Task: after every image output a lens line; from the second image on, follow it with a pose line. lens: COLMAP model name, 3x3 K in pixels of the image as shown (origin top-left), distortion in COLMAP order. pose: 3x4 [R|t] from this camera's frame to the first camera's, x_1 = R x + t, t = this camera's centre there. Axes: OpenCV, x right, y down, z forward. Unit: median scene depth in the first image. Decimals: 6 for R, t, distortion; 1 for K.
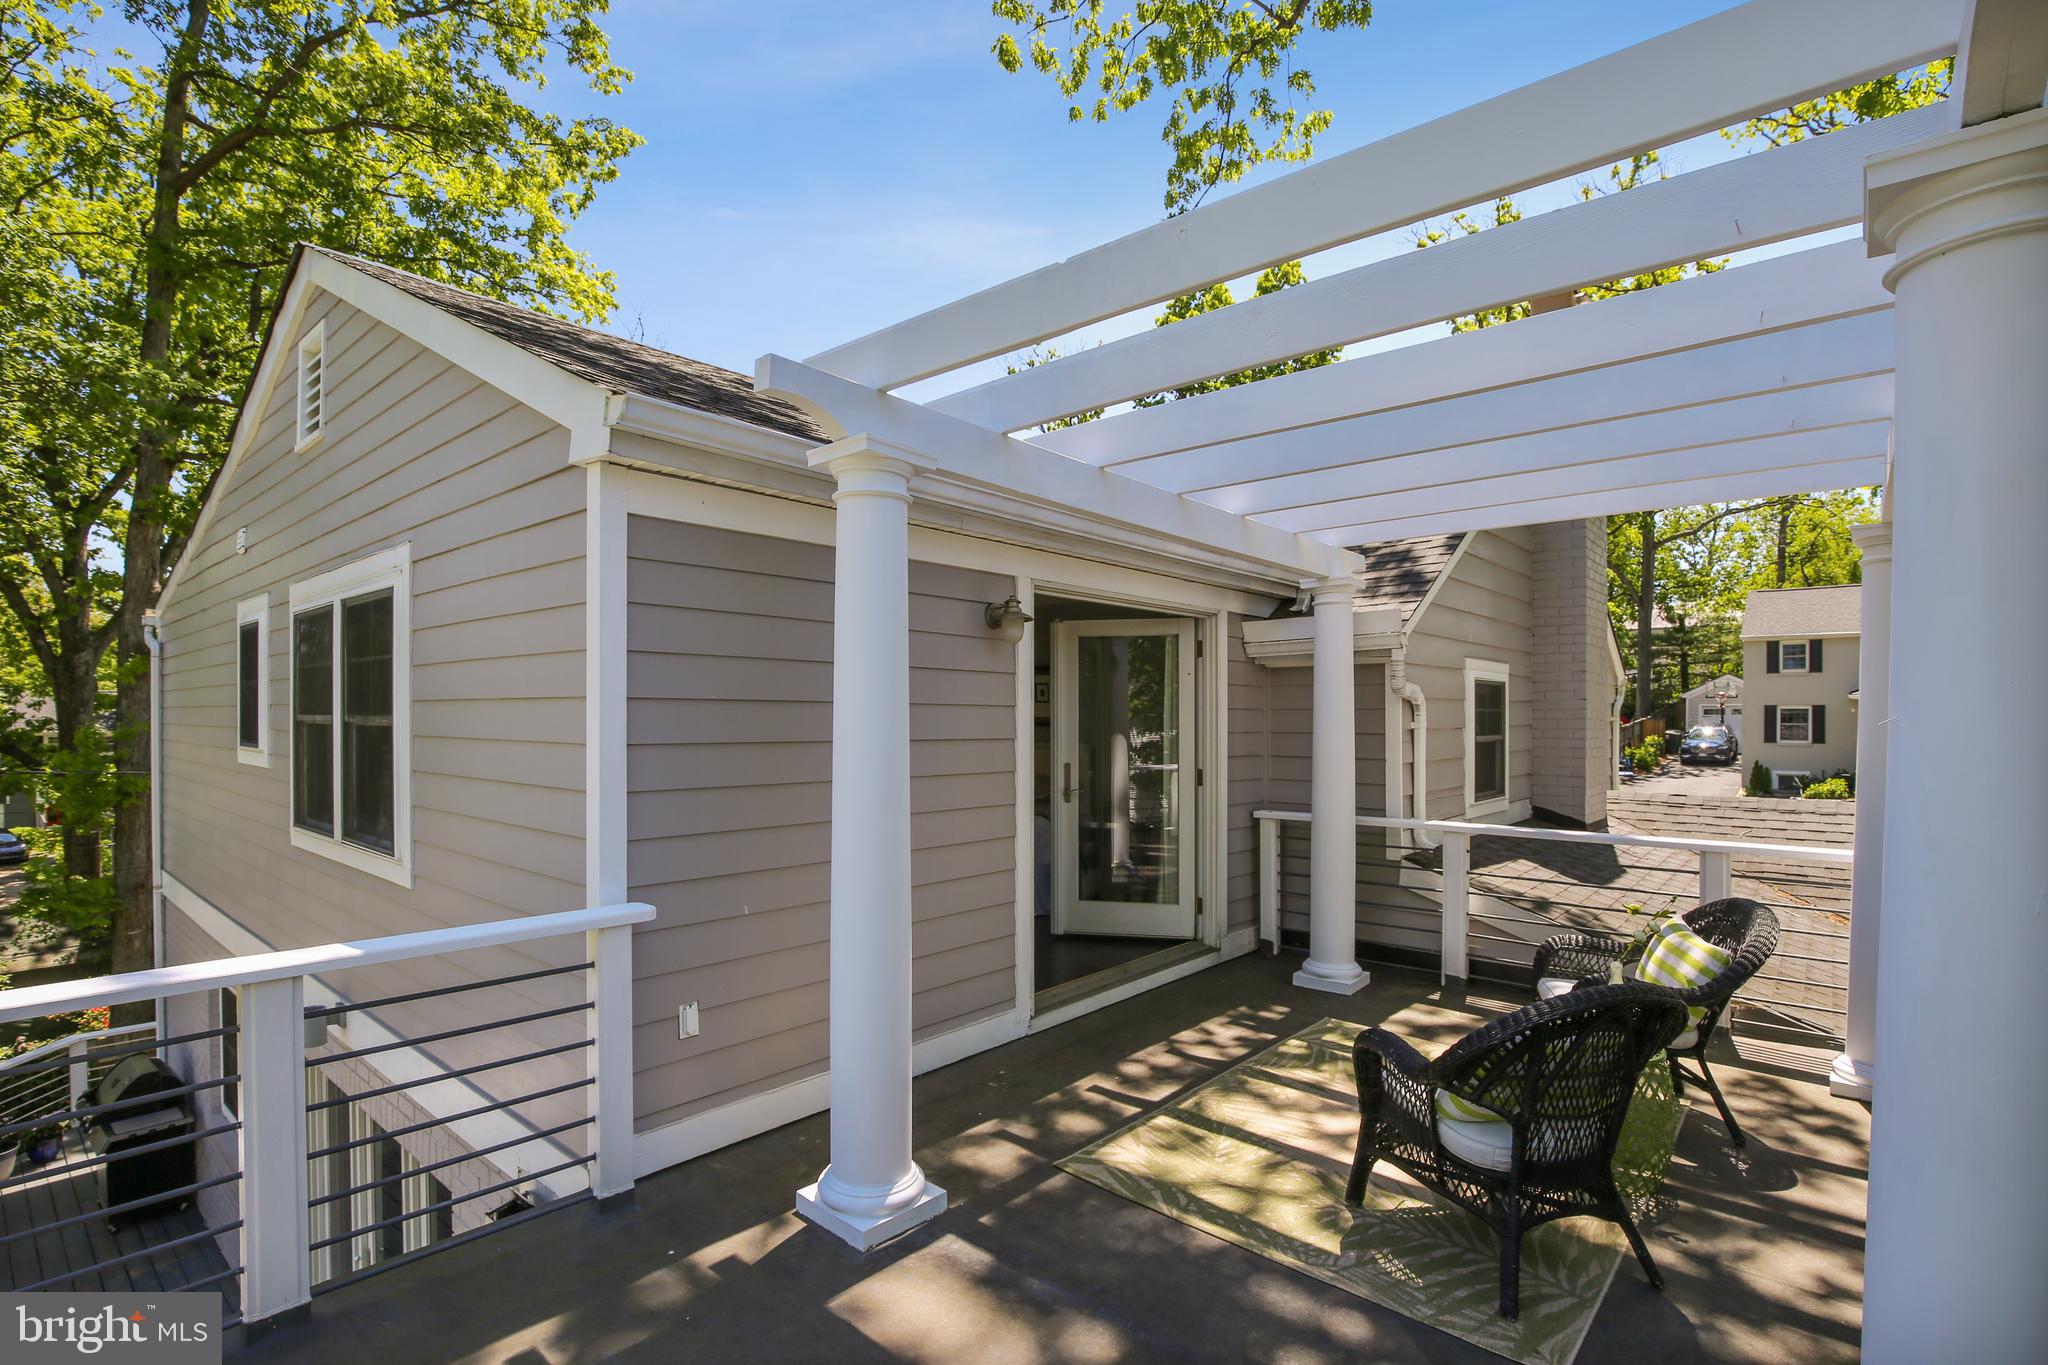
lens RADIAL K [[950.6, 0, 1031.7], [0, 950.6, 674.8], [0, 0, 1]] dist [-0.023864, 0.007758]
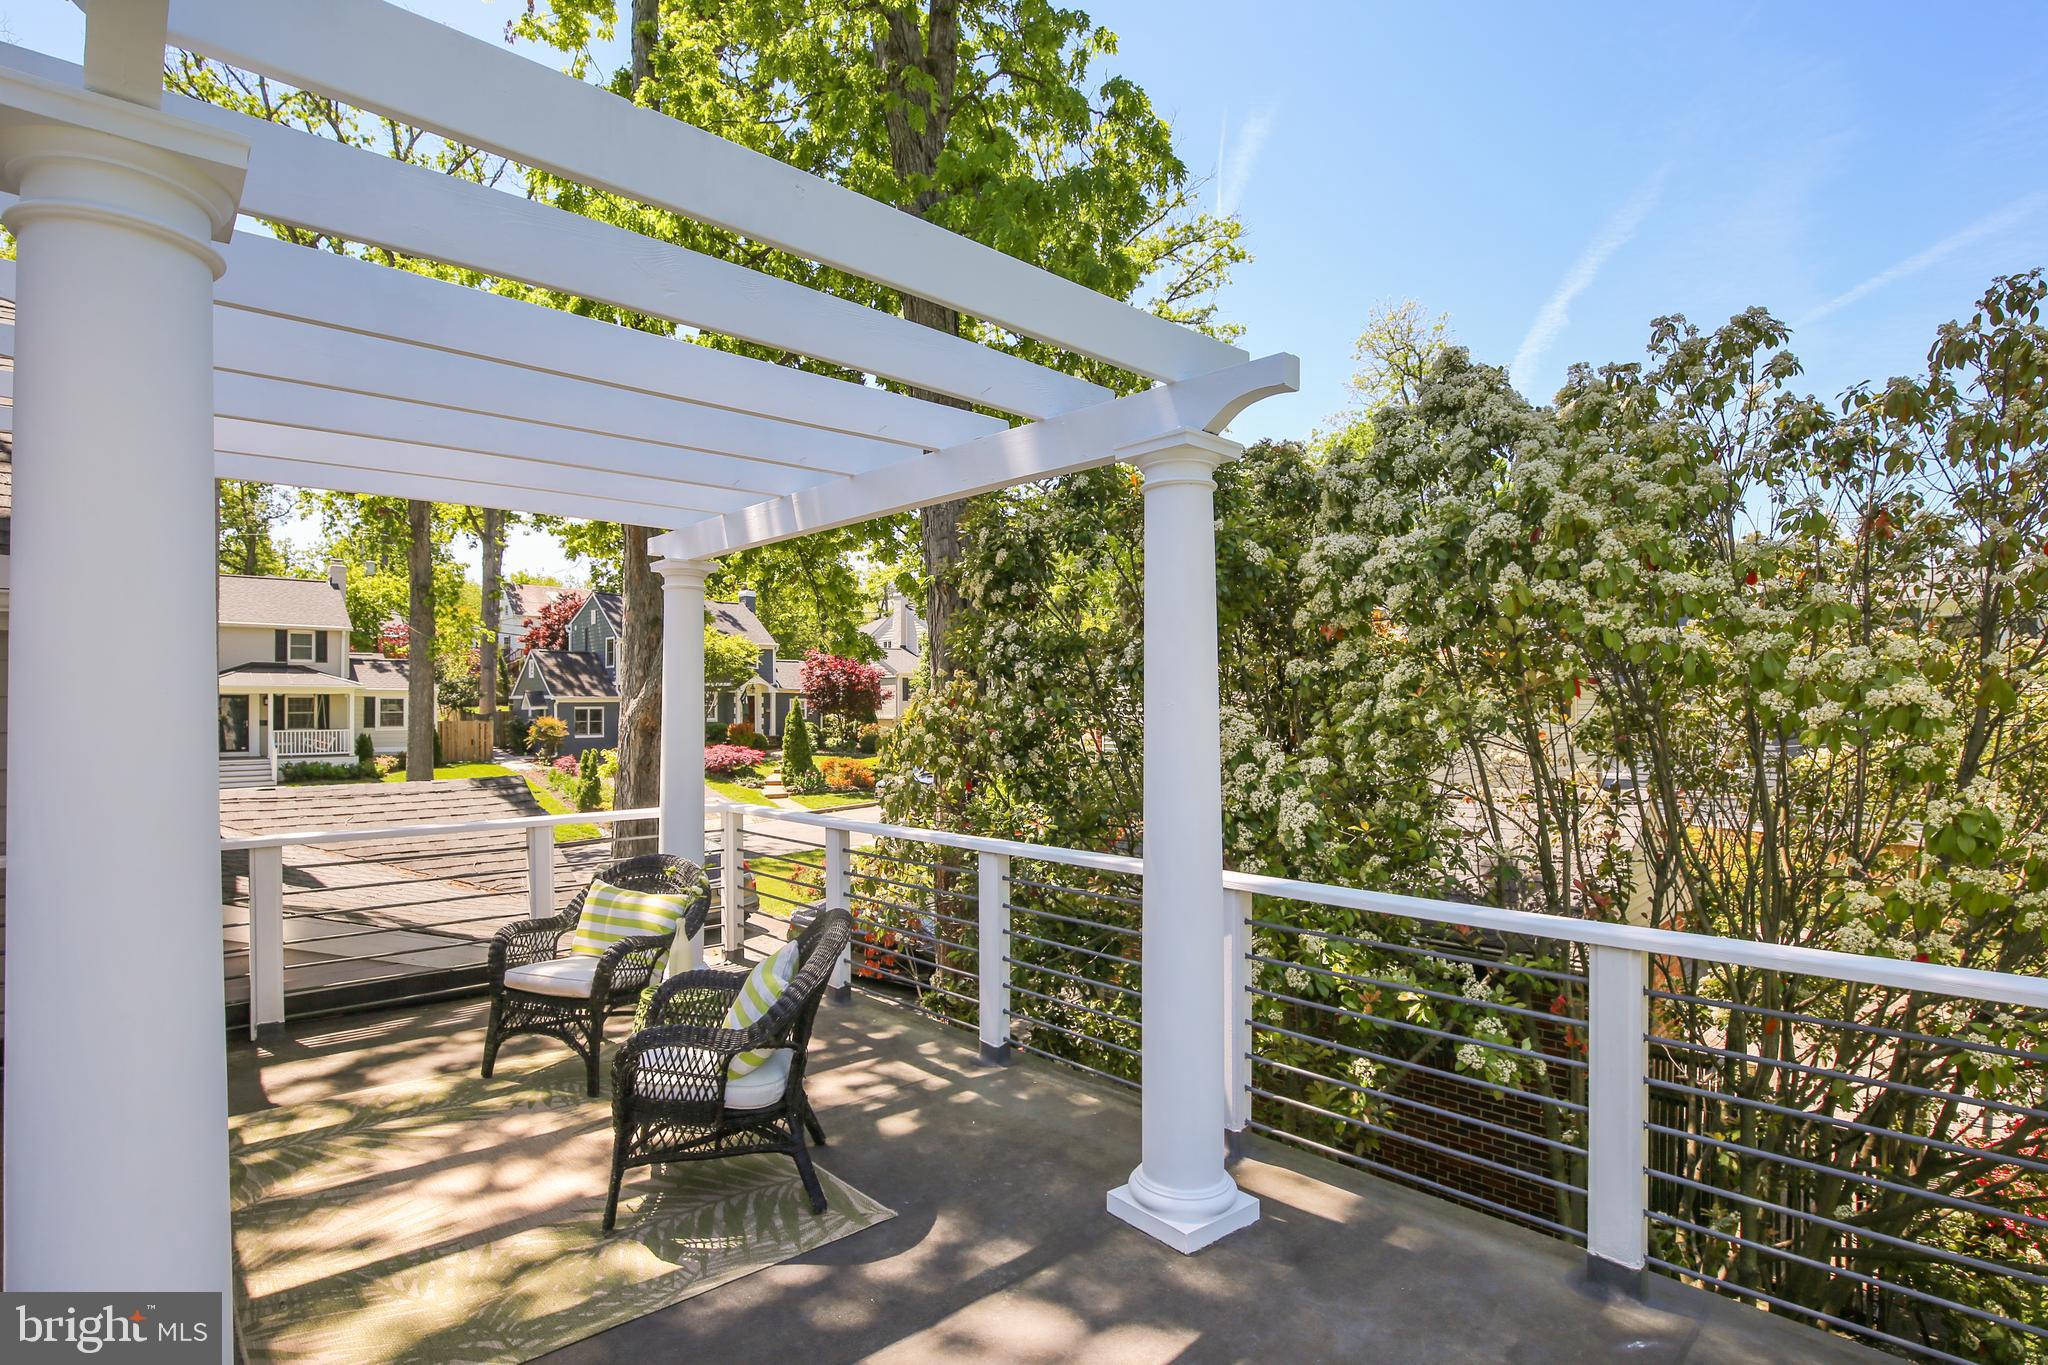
lens RADIAL K [[950.6, 0, 1031.7], [0, 950.6, 674.8], [0, 0, 1]] dist [-0.023864, 0.007758]
pose [[0.142677, 0.028513, 0.989358, -0.269982], [-0.041687, 0.998871, -0.022776, 0.007357], [-0.988891, -0.037994, 0.143705, 0.238756]]
